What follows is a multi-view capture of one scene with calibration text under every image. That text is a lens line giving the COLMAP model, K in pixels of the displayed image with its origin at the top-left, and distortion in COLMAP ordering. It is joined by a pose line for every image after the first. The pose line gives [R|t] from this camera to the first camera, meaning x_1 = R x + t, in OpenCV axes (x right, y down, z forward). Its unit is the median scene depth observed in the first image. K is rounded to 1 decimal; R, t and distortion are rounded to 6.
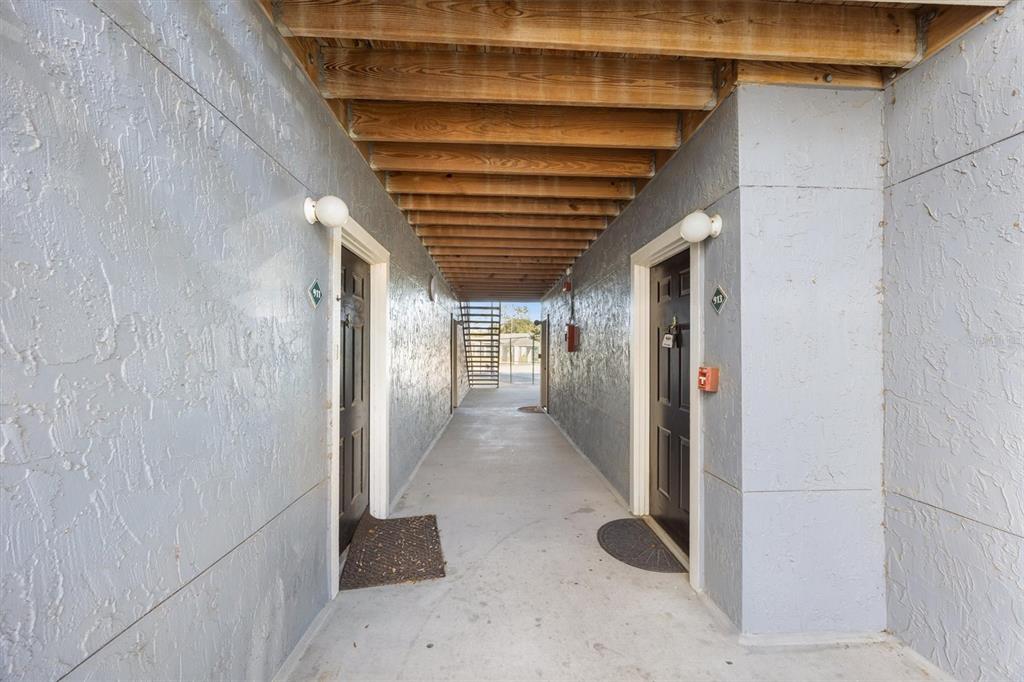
lens RADIAL K [[391.7, 0, 512.0], [0, 391.7, 331.6], [0, 0, 1]] dist [0.000593, 0.000254]
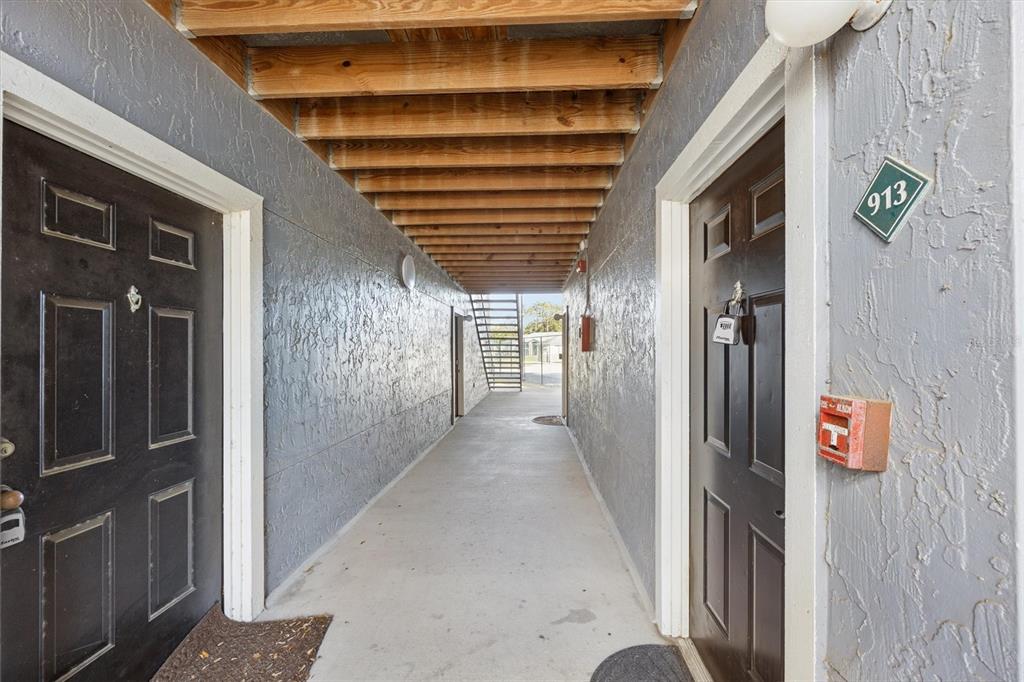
lens RADIAL K [[383.5, 0, 520.8], [0, 383.5, 335.8], [0, 0, 1]] dist [0.000688, 0.000089]
pose [[0.995416, -0.006712, -0.095408, 0.104049], [0.007864, 0.999901, 0.011701, 0.012687], [0.095320, -0.012397, 0.995370, 0.273786]]
